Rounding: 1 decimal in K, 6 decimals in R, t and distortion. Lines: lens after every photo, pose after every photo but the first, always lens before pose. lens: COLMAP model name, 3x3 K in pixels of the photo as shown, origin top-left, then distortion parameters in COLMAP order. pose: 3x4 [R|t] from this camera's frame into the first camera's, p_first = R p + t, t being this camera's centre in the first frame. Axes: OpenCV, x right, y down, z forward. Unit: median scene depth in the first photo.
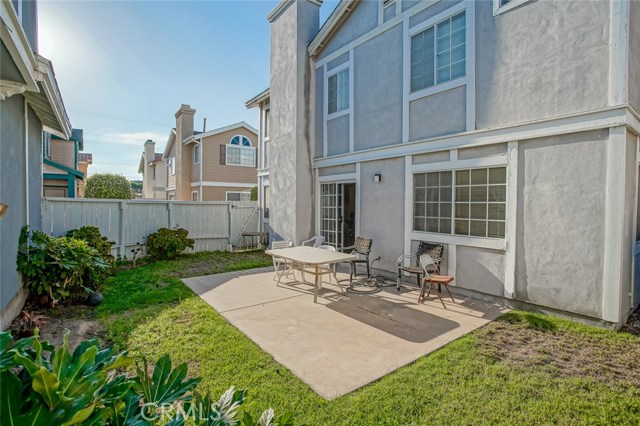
lens RADIAL K [[318.6, 0, 317.1], [0, 318.6, 208.1], [0, 0, 1]] dist [-0.073356, 0.034875]
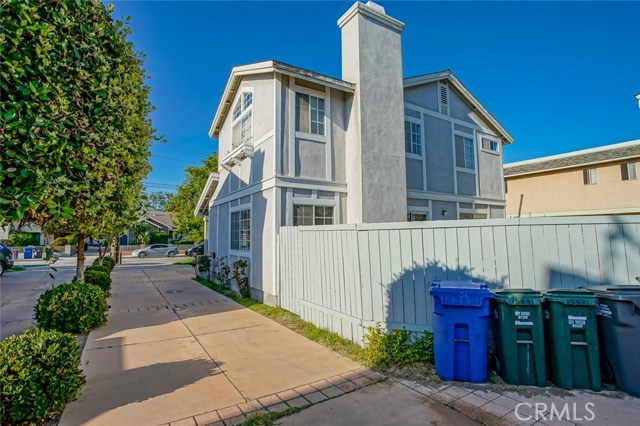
lens RADIAL K [[318.6, 0, 317.1], [0, 318.6, 208.1], [0, 0, 1]] dist [-0.073356, 0.034875]
pose [[0.080832, 0.081222, 0.993413, -1.290581], [0.024705, 0.996205, -0.083461, -0.010864], [-0.996422, 0.031289, 0.078519, 1.446178]]
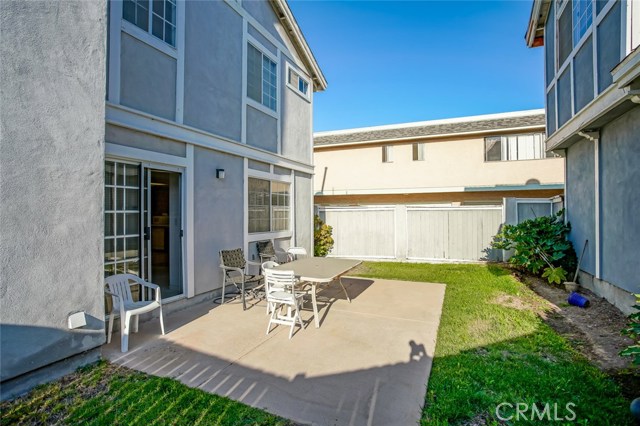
lens RADIAL K [[318.6, 0, 317.1], [0, 318.6, 208.1], [0, 0, 1]] dist [-0.073356, 0.034875]
pose [[-0.491785, 0.010196, 0.870657, -0.607126], [0.016758, 0.999857, -0.002243, -0.002953], [-0.870555, 0.013487, -0.491886, 1.156286]]
